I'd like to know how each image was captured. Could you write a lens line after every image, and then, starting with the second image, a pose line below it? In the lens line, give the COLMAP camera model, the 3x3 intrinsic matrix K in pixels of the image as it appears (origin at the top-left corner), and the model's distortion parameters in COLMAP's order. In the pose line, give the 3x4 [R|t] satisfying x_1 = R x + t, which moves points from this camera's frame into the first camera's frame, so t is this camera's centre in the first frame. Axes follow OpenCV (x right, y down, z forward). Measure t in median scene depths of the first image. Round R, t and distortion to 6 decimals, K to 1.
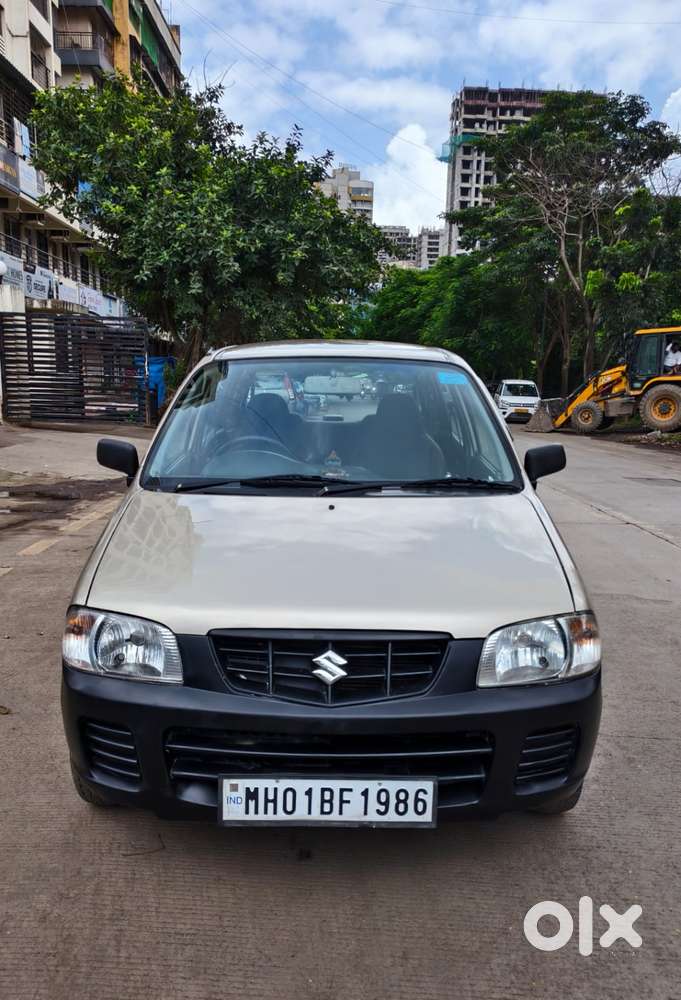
lens RADIAL K [[864.4, 0, 319.0], [0, 864.4, 531.9], [0, 0, 1]] dist [0.011708, 0.003559]
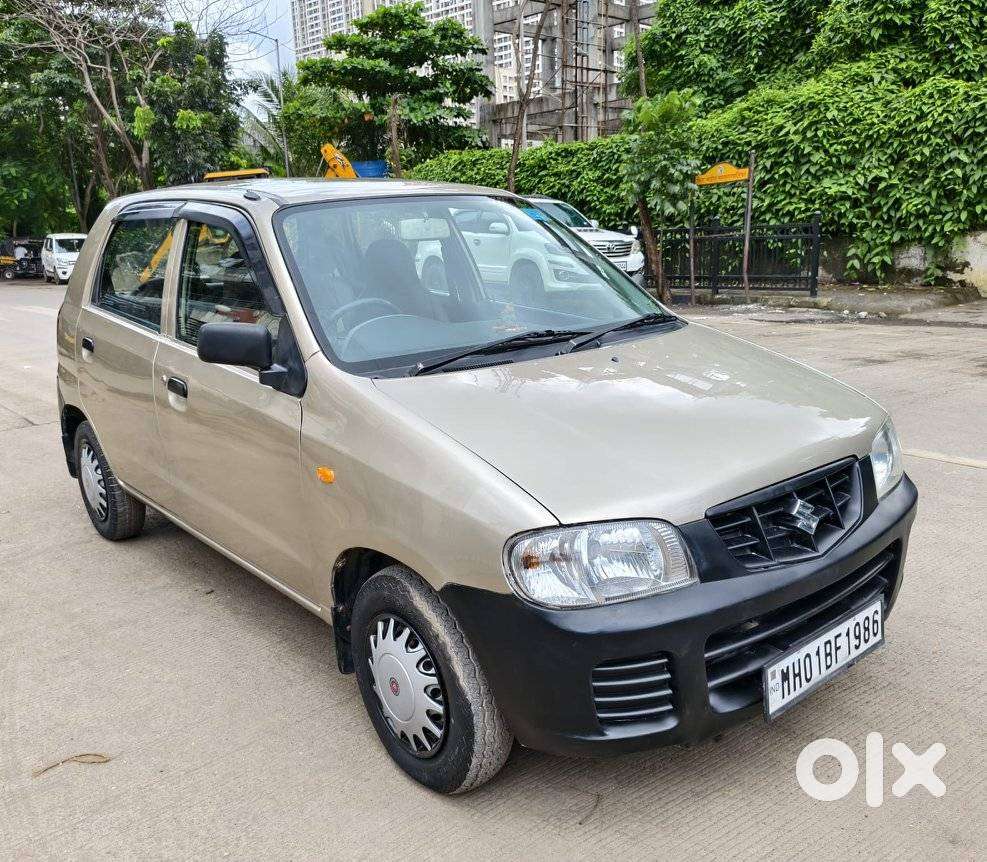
lens RADIAL K [[930.8, 0, 492.6], [0, 930.8, 416.2], [0, 0, 1]] dist [0.007662, -0.004774]
pose [[0.760483, -0.183830, 0.622794, -0.854084], [0.169133, 0.982063, 0.083349, -0.090791], [-0.626945, 0.041950, 0.777934, 0.426708]]
